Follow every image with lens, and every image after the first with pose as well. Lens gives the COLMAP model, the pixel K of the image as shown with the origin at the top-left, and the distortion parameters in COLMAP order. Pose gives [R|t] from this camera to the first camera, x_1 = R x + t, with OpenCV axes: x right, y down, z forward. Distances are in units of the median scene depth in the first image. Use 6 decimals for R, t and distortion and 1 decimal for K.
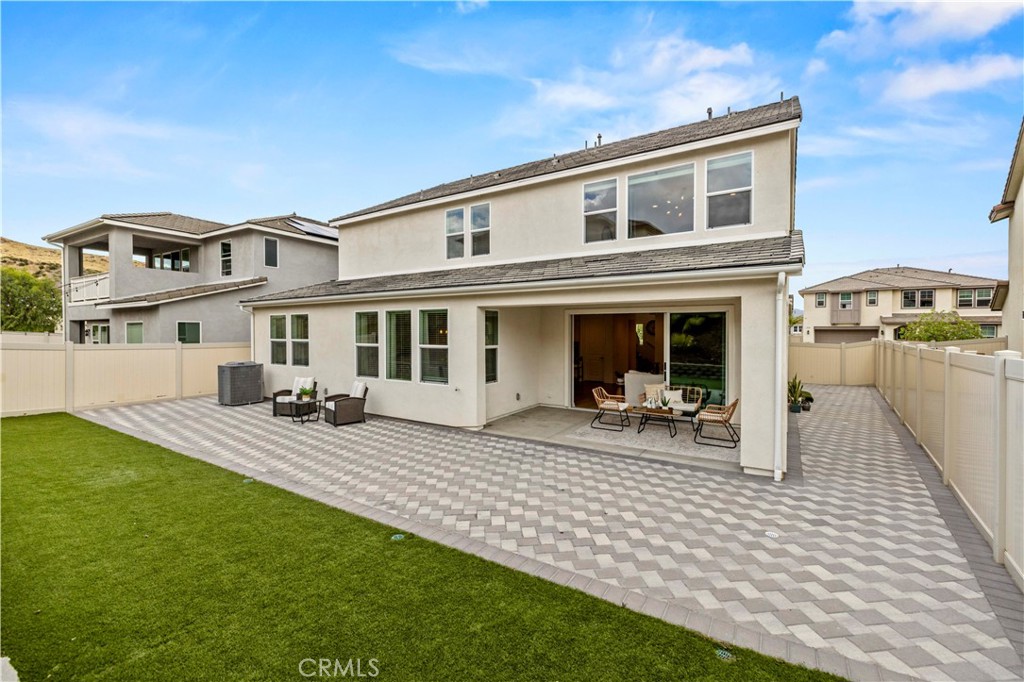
lens RADIAL K [[432.8, 0, 509.0], [0, 432.8, 338.1], [0, 0, 1]] dist [0.000755, 0.000576]
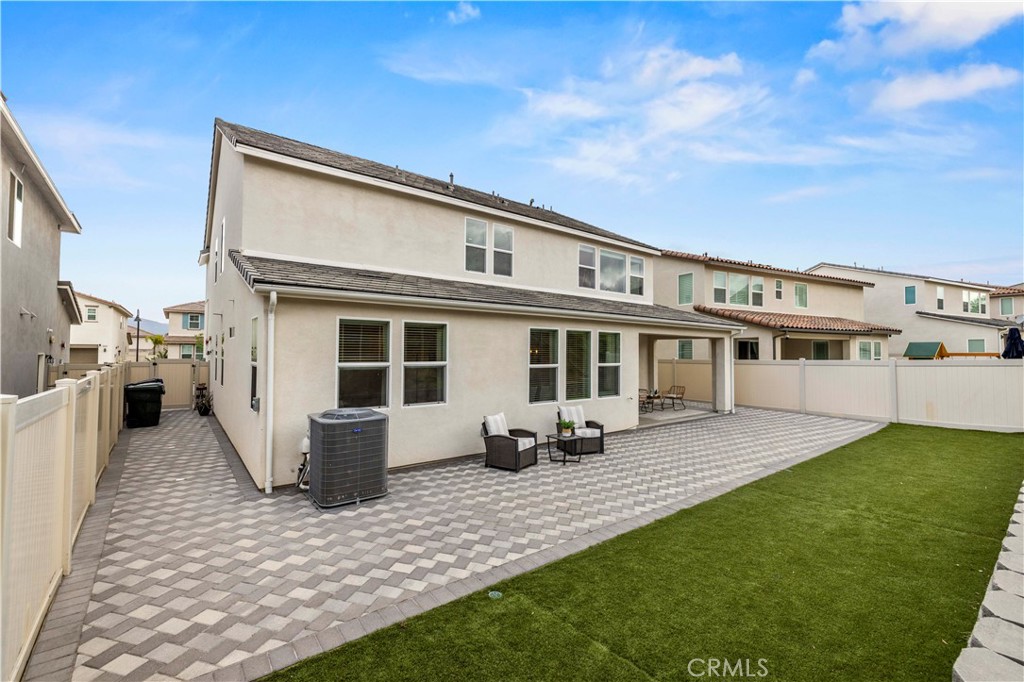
lens RADIAL K [[432.8, 0, 508.8], [0, 432.8, 334.4], [0, 0, 1]] dist [0.000755, 0.000576]
pose [[0.334995, 0.039849, 0.941377, -1.274831], [0.005532, 0.999005, -0.044257, -0.011026], [-0.942203, 0.020033, 0.334442, 0.818618]]
